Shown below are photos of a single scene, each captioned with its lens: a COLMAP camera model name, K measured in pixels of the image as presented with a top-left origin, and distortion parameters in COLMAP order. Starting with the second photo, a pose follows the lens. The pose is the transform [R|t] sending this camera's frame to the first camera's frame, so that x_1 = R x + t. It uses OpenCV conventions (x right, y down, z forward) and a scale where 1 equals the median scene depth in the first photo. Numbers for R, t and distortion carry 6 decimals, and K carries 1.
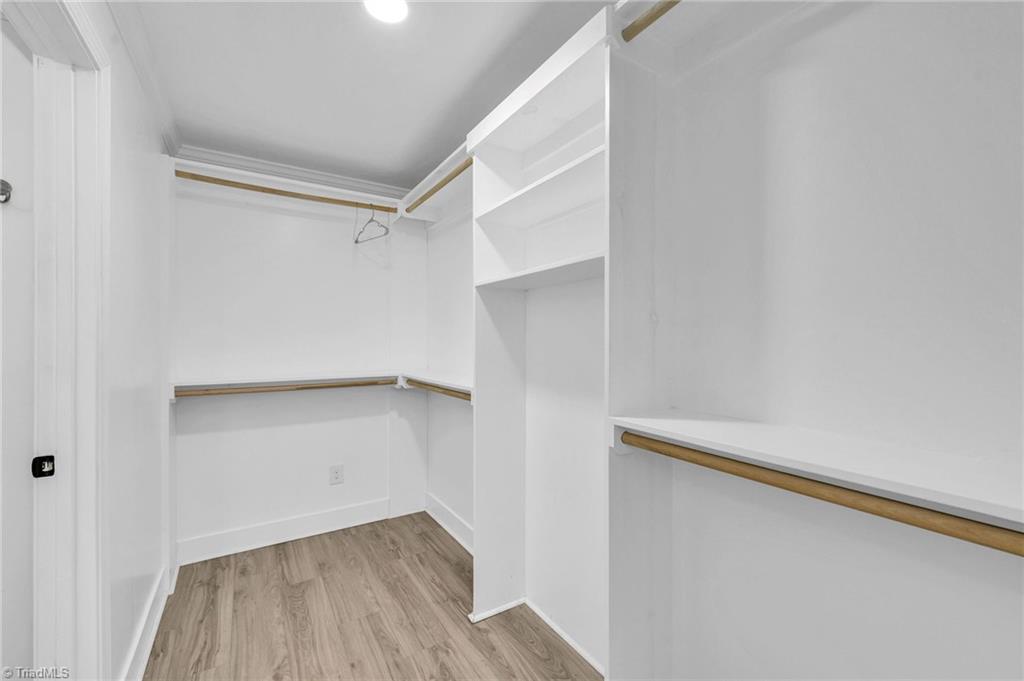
lens RADIAL K [[423.1, 0, 515.8], [0, 423.1, 335.5], [0, 0, 1]] dist [-0.001427, -0.000170]
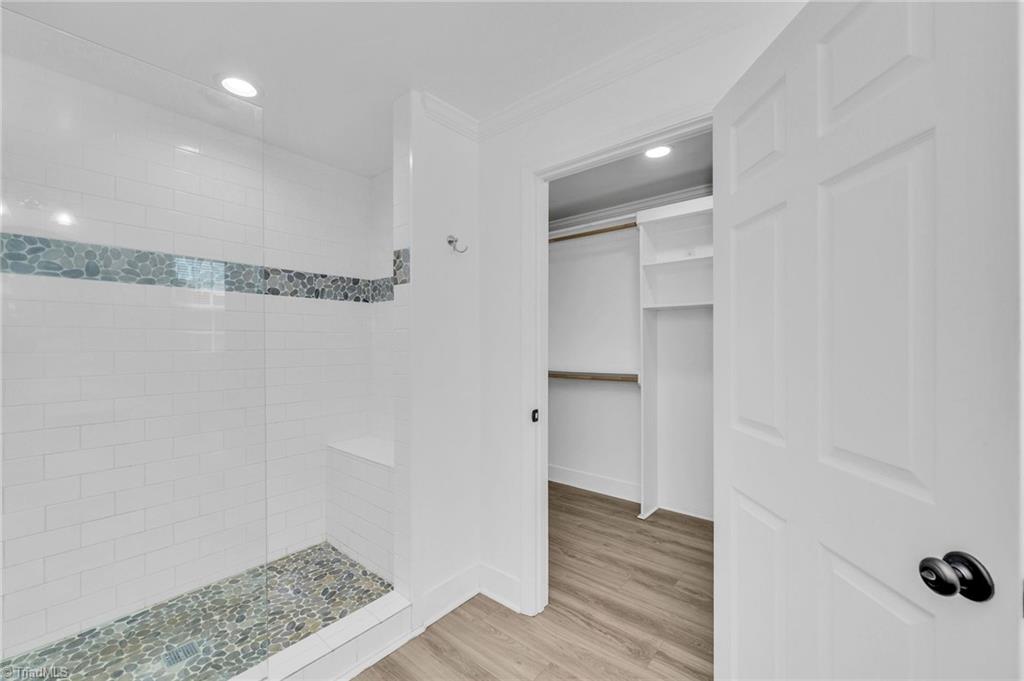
lens RADIAL K [[418.1, 0, 512.0], [0, 418.1, 340.5], [0, 0, 1]] dist [-0.000939, -0.000009]
pose [[0.958450, -0.005393, 0.285211, -1.017039], [0.005160, 0.999985, 0.001567, -0.001685], [-0.285216, -0.000030, 0.958463, -0.369818]]
